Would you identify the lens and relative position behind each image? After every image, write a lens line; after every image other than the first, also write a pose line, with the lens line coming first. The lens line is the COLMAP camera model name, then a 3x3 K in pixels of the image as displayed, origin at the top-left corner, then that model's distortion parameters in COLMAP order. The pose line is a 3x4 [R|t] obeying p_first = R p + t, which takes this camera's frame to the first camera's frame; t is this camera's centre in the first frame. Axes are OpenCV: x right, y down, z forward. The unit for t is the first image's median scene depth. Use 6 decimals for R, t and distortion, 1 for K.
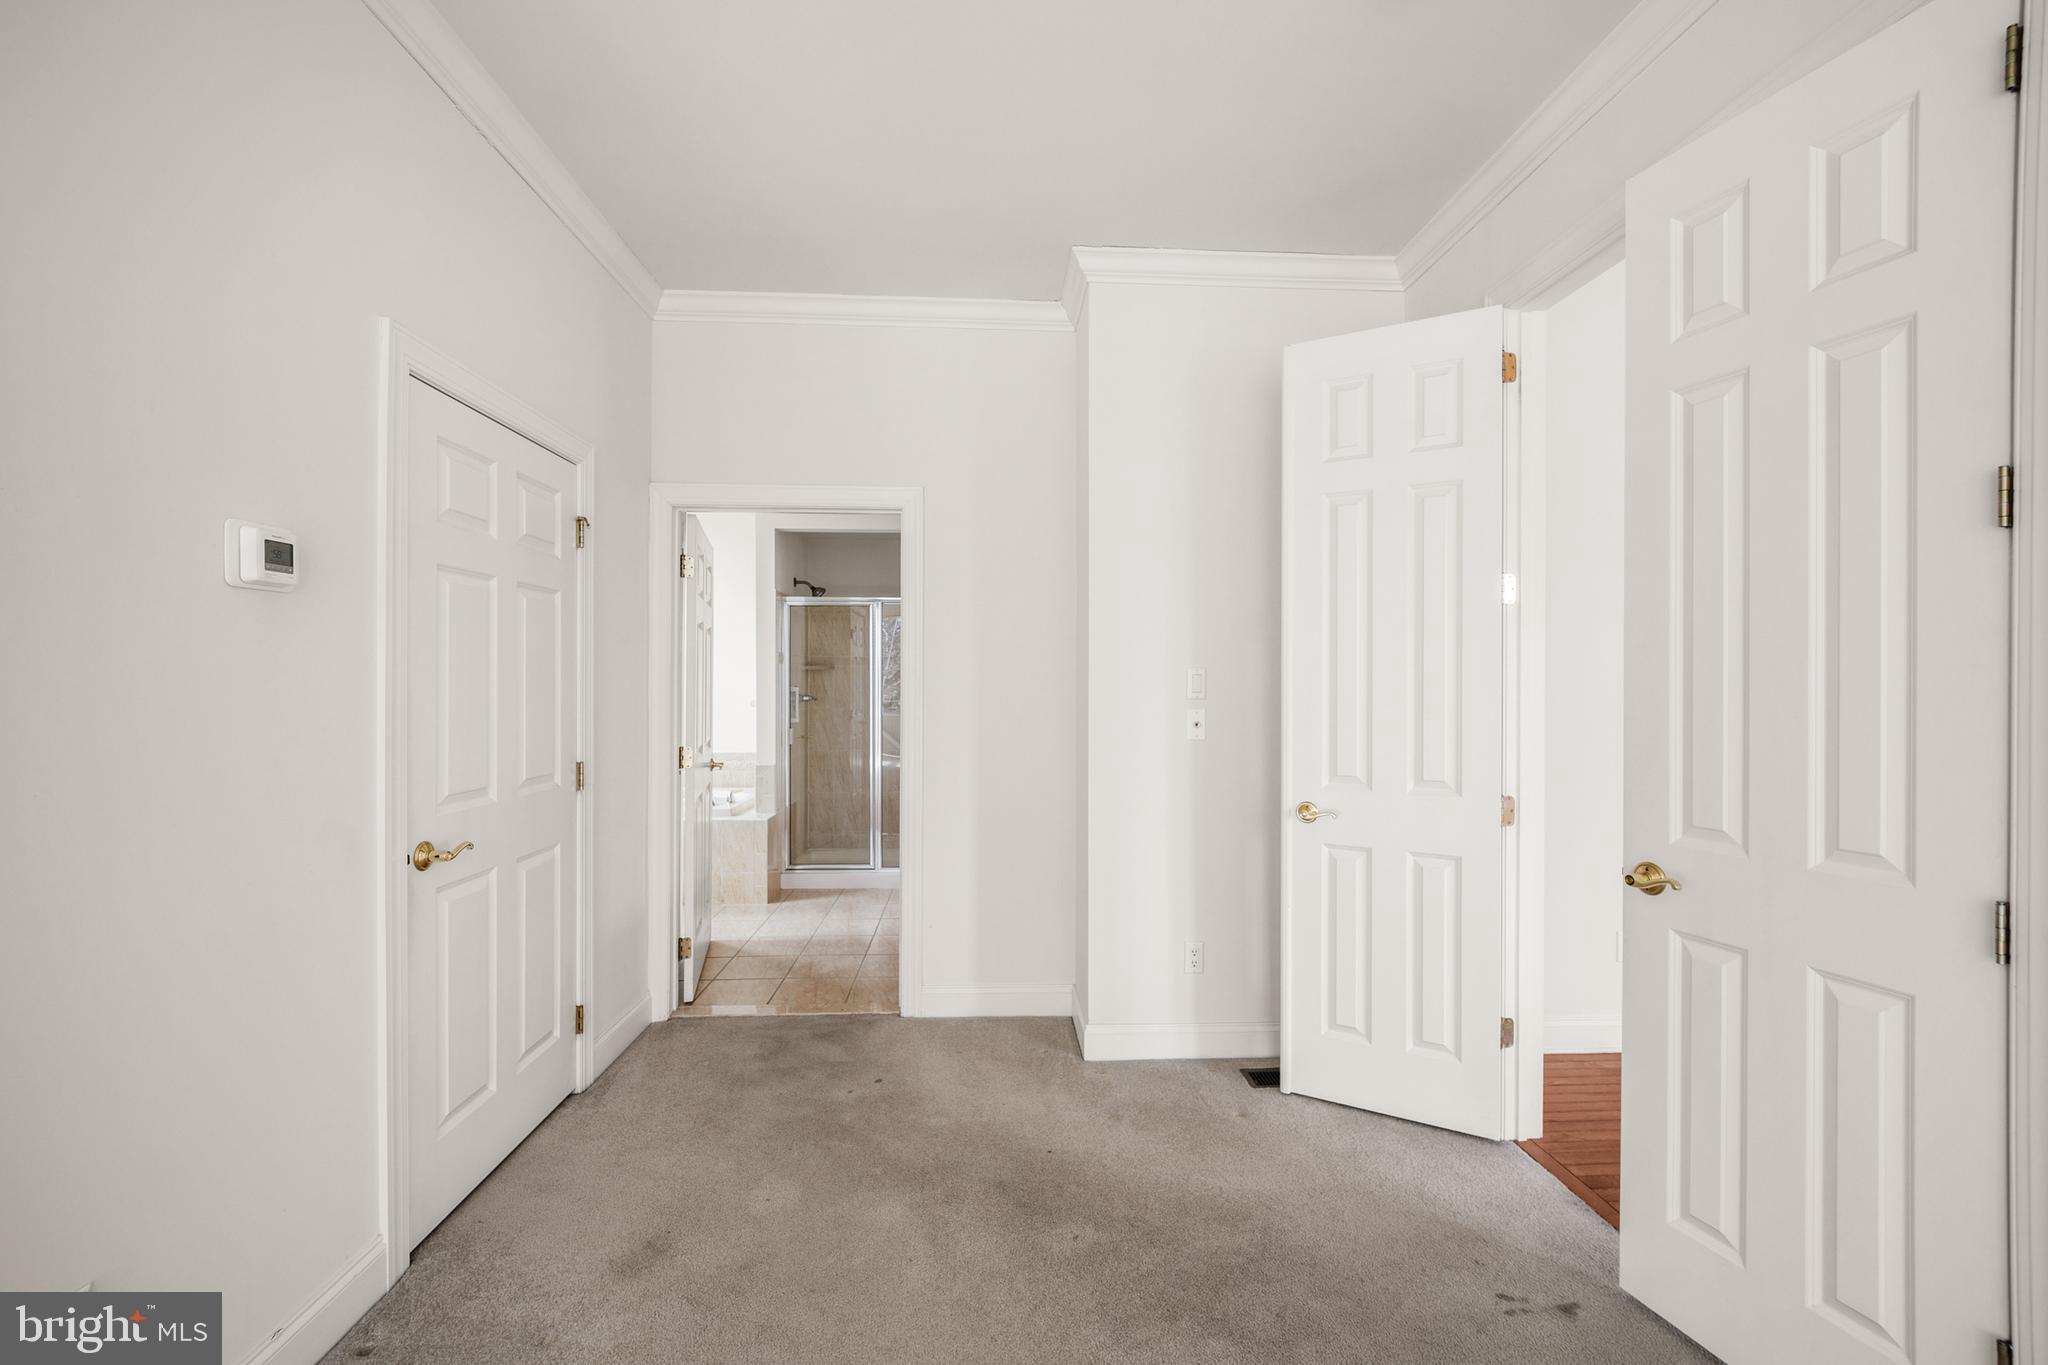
lens RADIAL K [[836.6, 0, 1021.6], [0, 836.6, 686.7], [0, 0, 1]] dist [-0.011628, 0.000422]
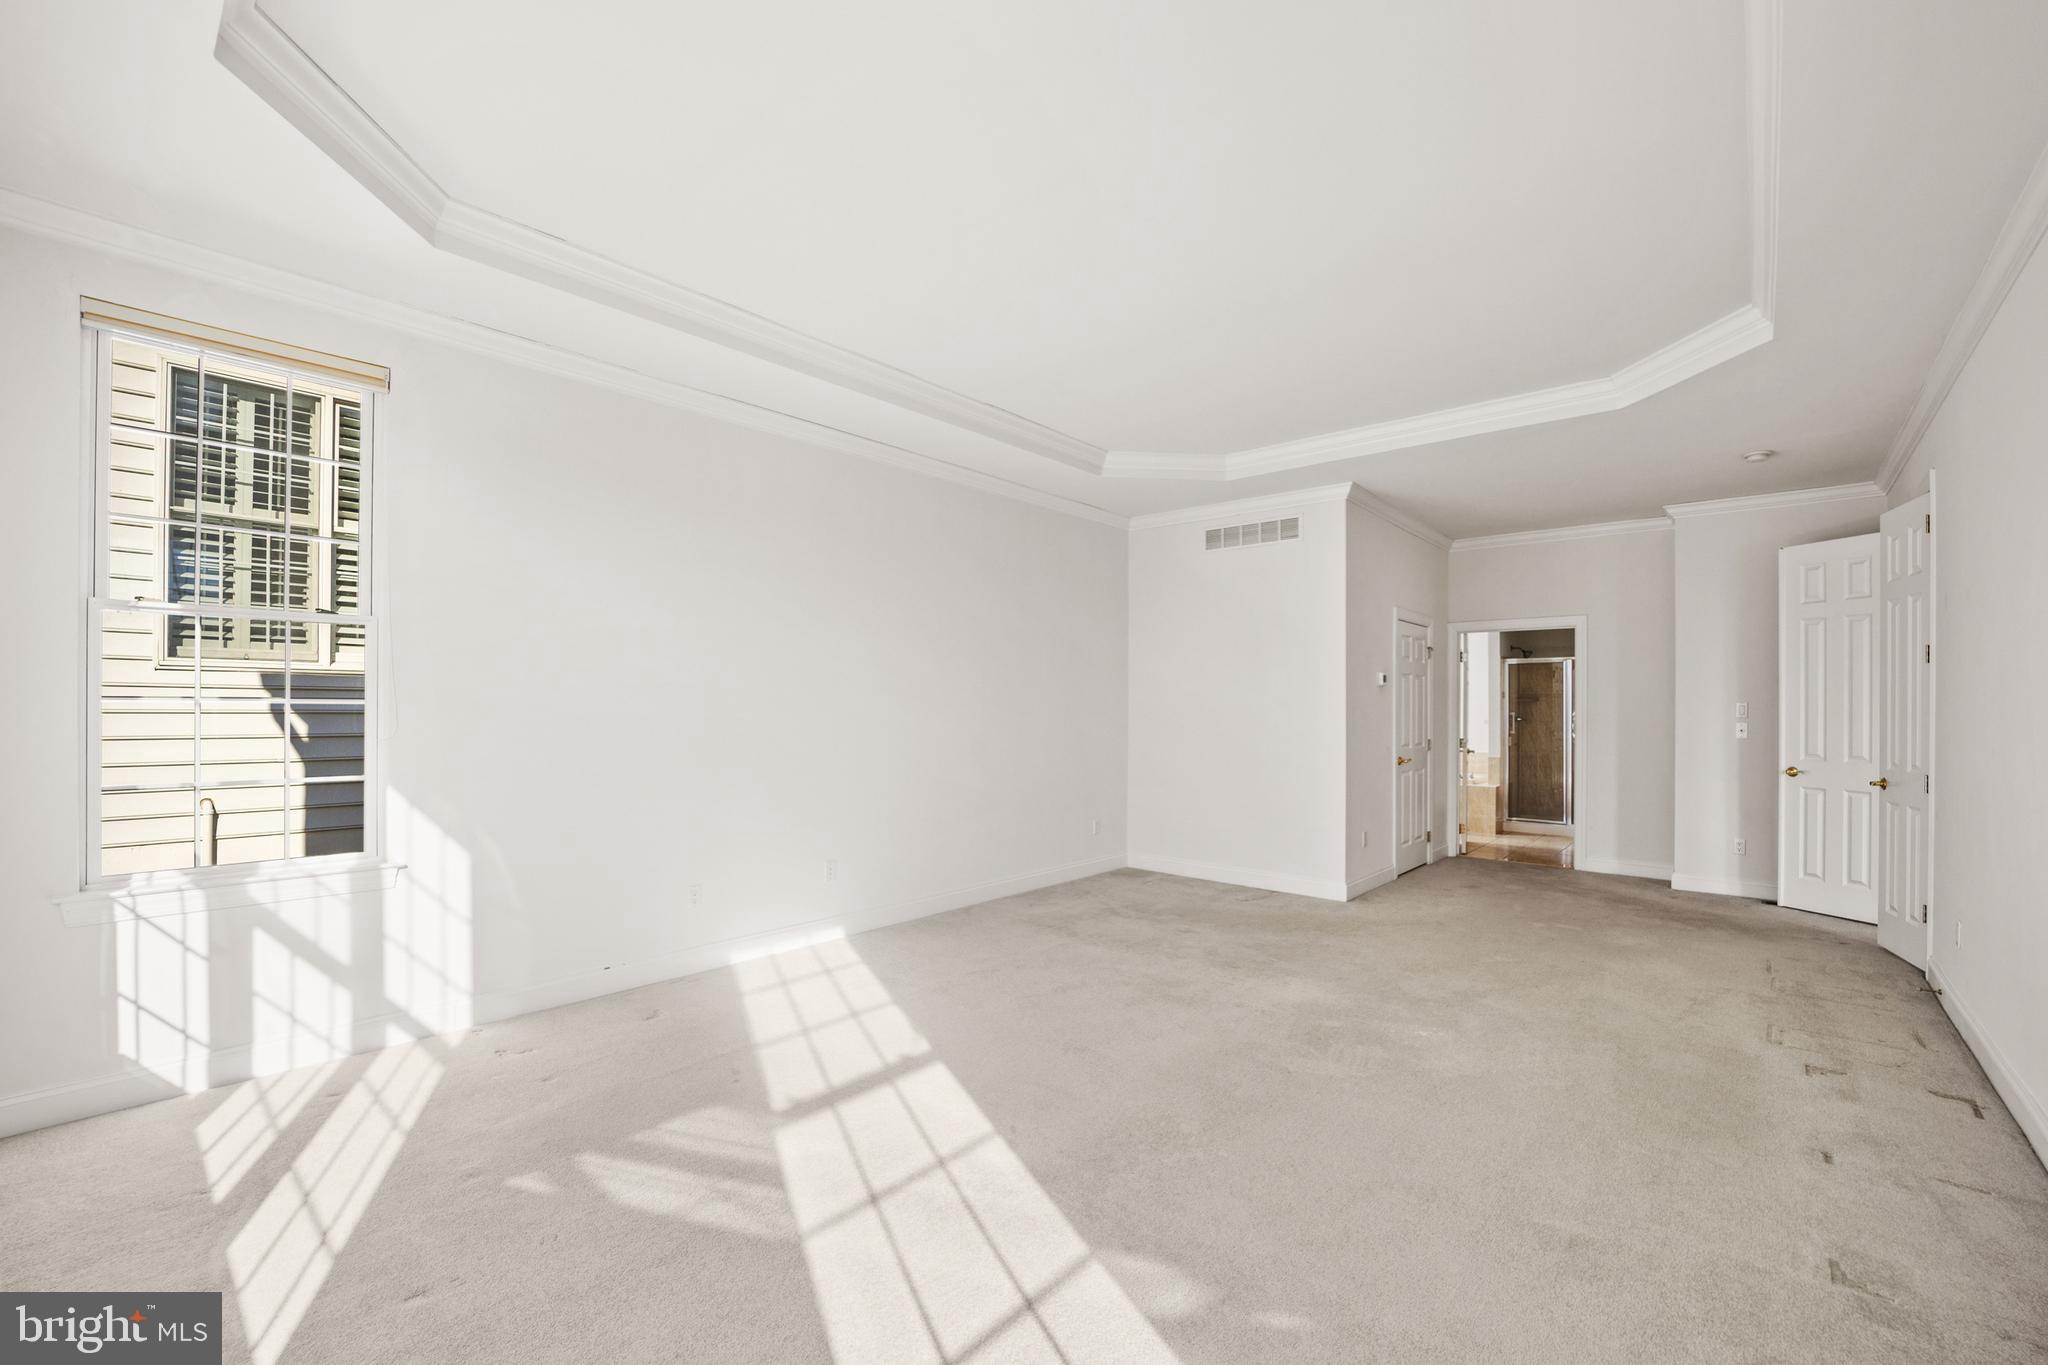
lens RADIAL K [[836.6, 0, 1042.8], [0, 836.6, 708.3], [0, 0, 1]] dist [-0.011628, 0.000422]
pose [[0.726032, -0.001035, -0.687660, 0.277207], [-0.003346, 0.999982, -0.005038, 0.005569], [0.687652, 0.005959, 0.726016, -1.225279]]
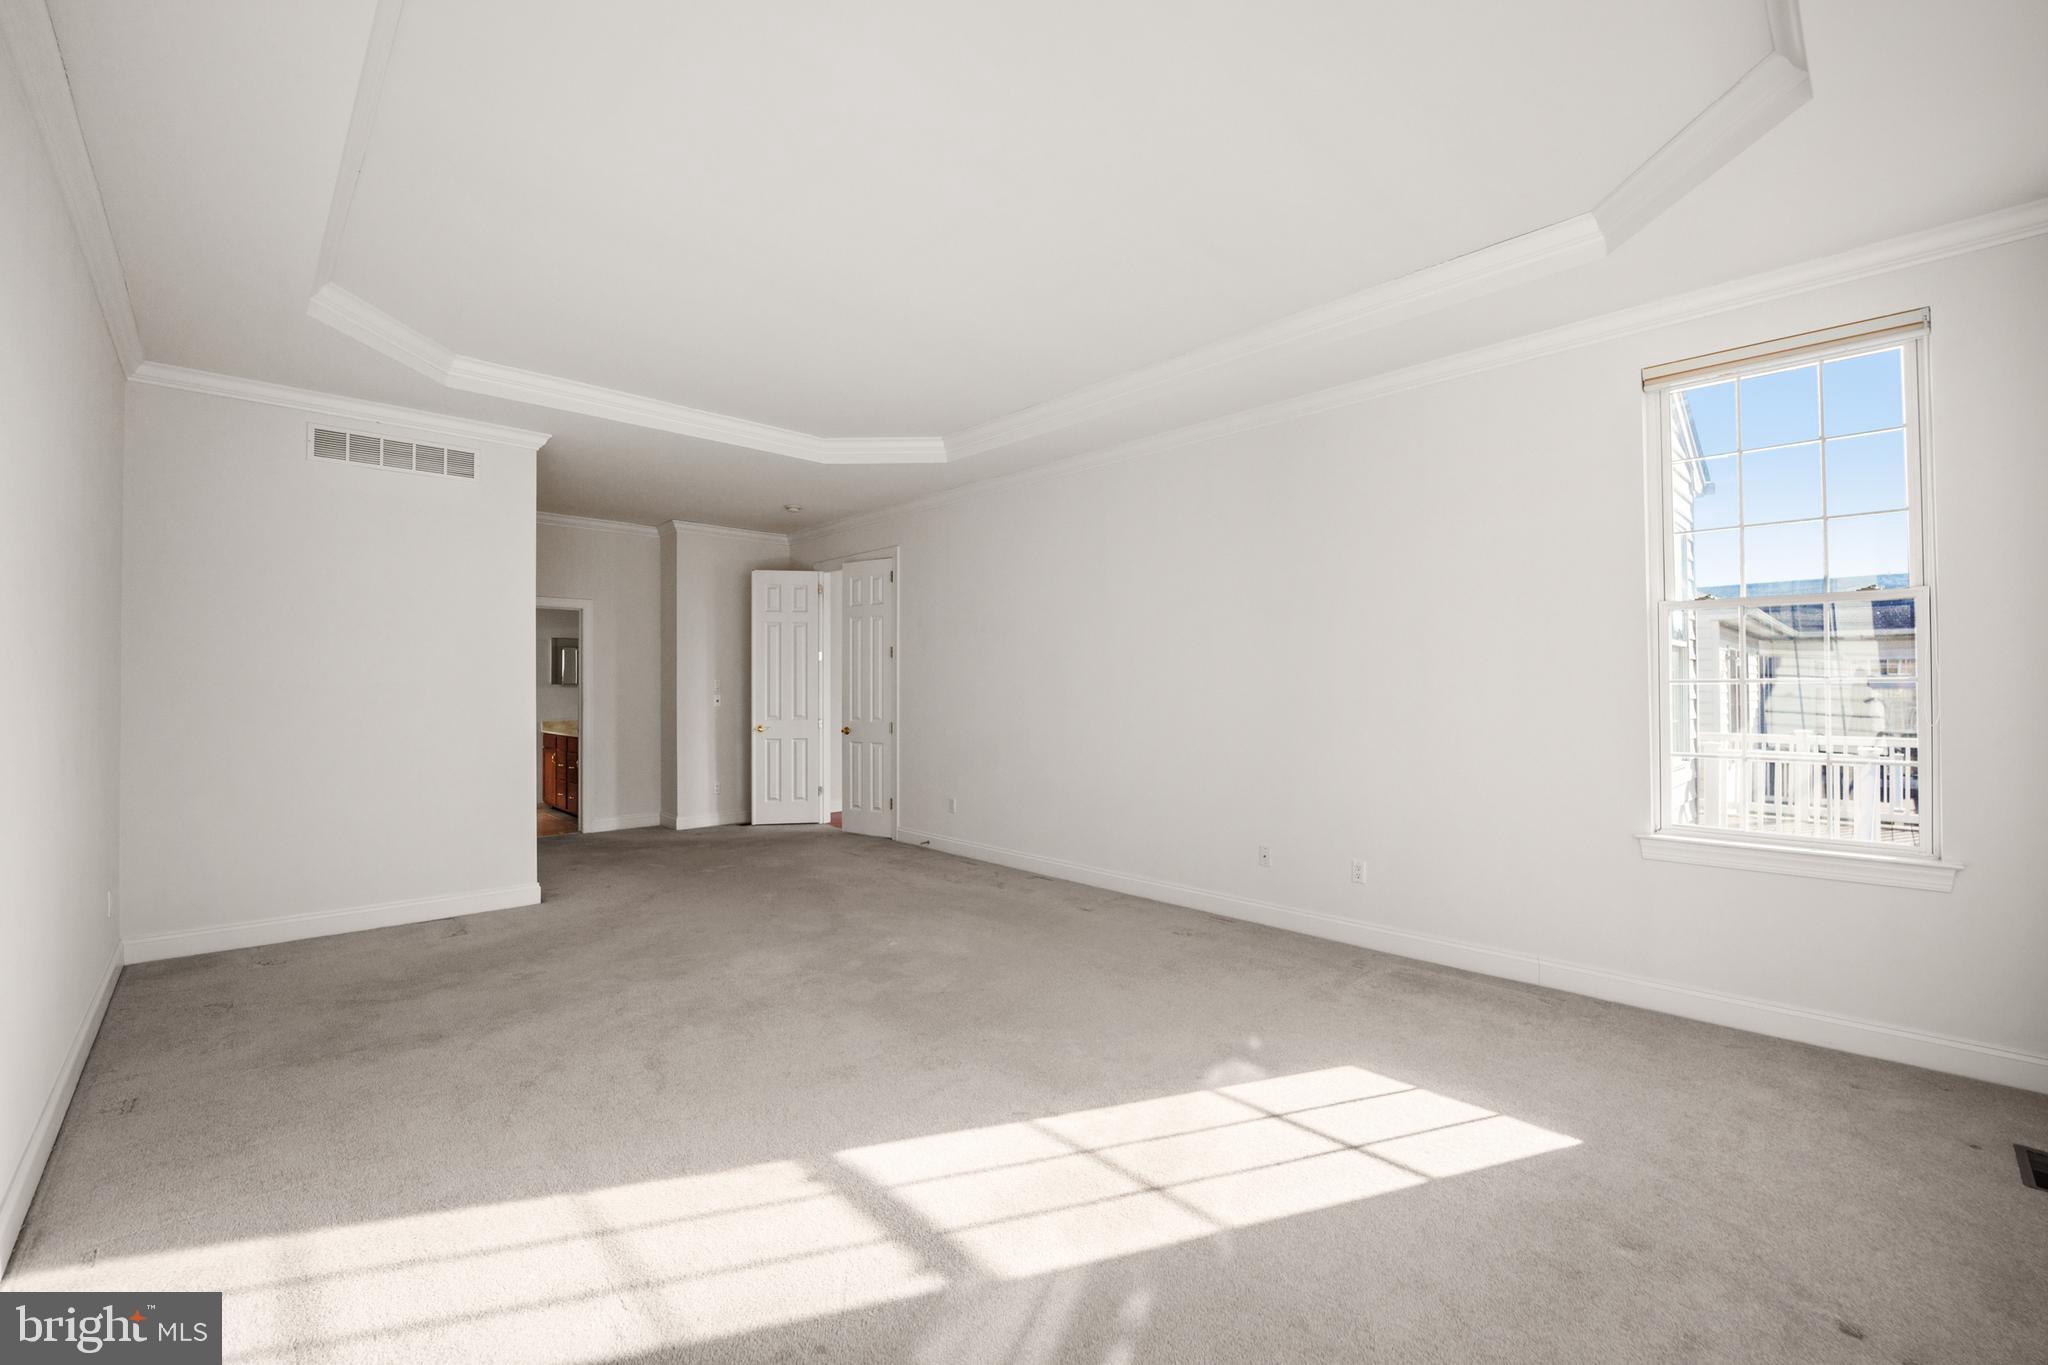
lens RADIAL K [[836.6, 0, 997.1], [0, 836.6, 676.7], [0, 0, 1]] dist [-0.011628, 0.000422]
pose [[0.771932, -0.000327, 0.635705, -0.615380], [0.008276, 0.999920, -0.009535, 0.000628], [-0.635651, 0.012621, 0.771873, -1.256152]]
